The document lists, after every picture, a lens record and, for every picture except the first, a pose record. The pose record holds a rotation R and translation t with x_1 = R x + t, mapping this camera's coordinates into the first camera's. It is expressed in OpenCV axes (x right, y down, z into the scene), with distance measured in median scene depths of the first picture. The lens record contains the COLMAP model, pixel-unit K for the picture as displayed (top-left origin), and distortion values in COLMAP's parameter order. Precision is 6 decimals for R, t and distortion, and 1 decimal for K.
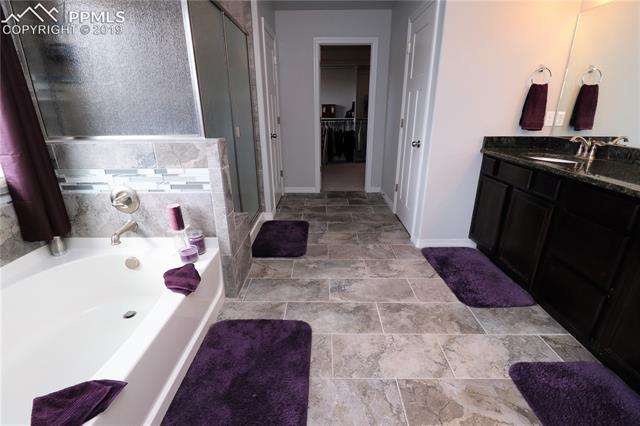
lens RADIAL K [[297.4, 0, 320.0], [0, 297.4, 213.0], [0, 0, 1]] dist [0.001014, -0.013704]
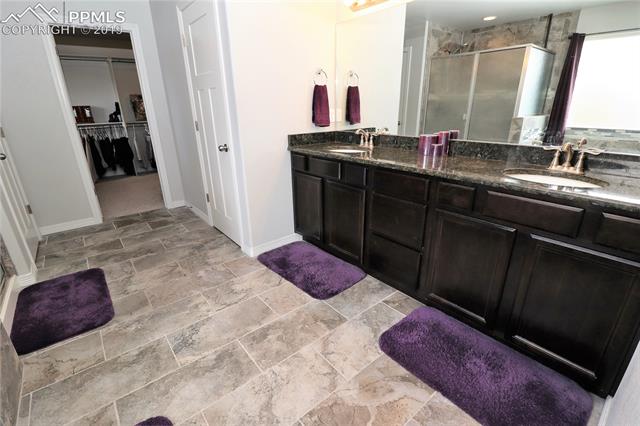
lens RADIAL K [[297.4, 0, 320.0], [0, 297.4, 213.0], [0, 0, 1]] dist [0.001014, -0.013704]
pose [[0.765026, -0.224936, 0.603439, -0.050573], [0.225166, 0.971305, 0.076600, -0.048822], [-0.603354, 0.077274, 0.793721, 0.134402]]
